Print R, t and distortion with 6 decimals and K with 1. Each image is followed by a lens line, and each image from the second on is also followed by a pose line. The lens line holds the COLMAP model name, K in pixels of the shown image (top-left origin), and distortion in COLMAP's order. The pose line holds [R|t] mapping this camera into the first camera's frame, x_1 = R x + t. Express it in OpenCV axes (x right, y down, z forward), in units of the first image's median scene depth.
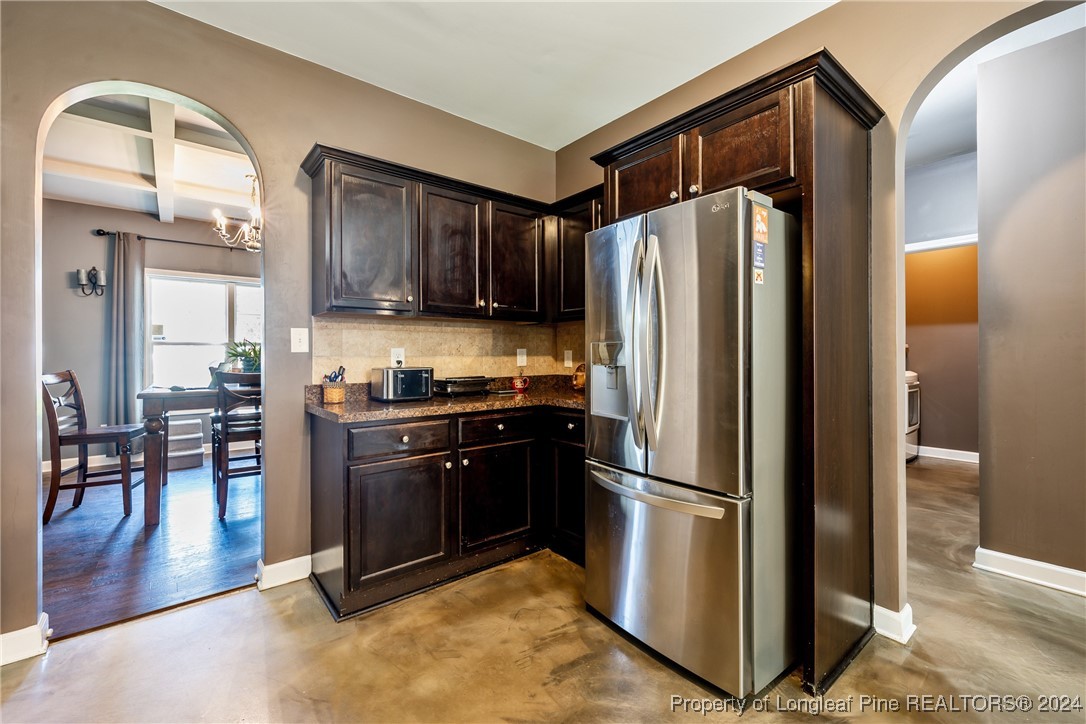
lens RADIAL K [[460.7, 0, 547.1], [0, 460.7, 356.1], [0, 0, 1]] dist [0.000426, -0.000142]
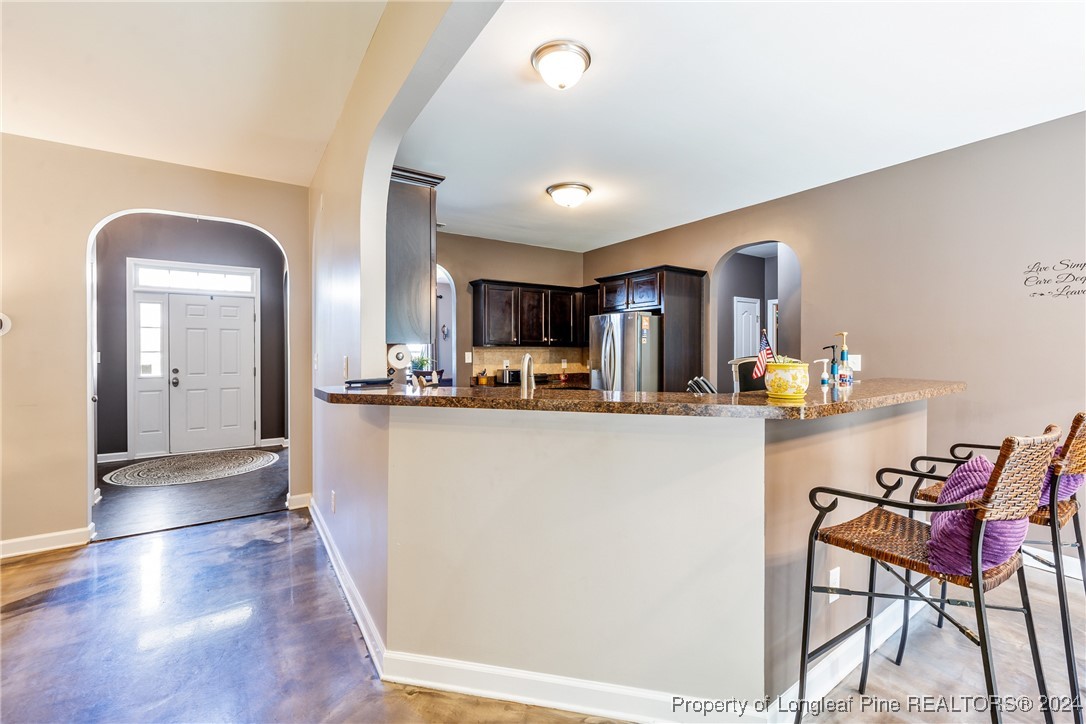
lens RADIAL K [[460.7, 0, 547.1], [0, 460.7, 356.1], [0, 0, 1]] dist [0.000426, -0.000142]
pose [[0.995524, 0.003335, -0.094455, 0.067331], [-0.002729, 0.999975, 0.006543, -0.050537], [0.094474, -0.006256, 0.995508, -1.118253]]
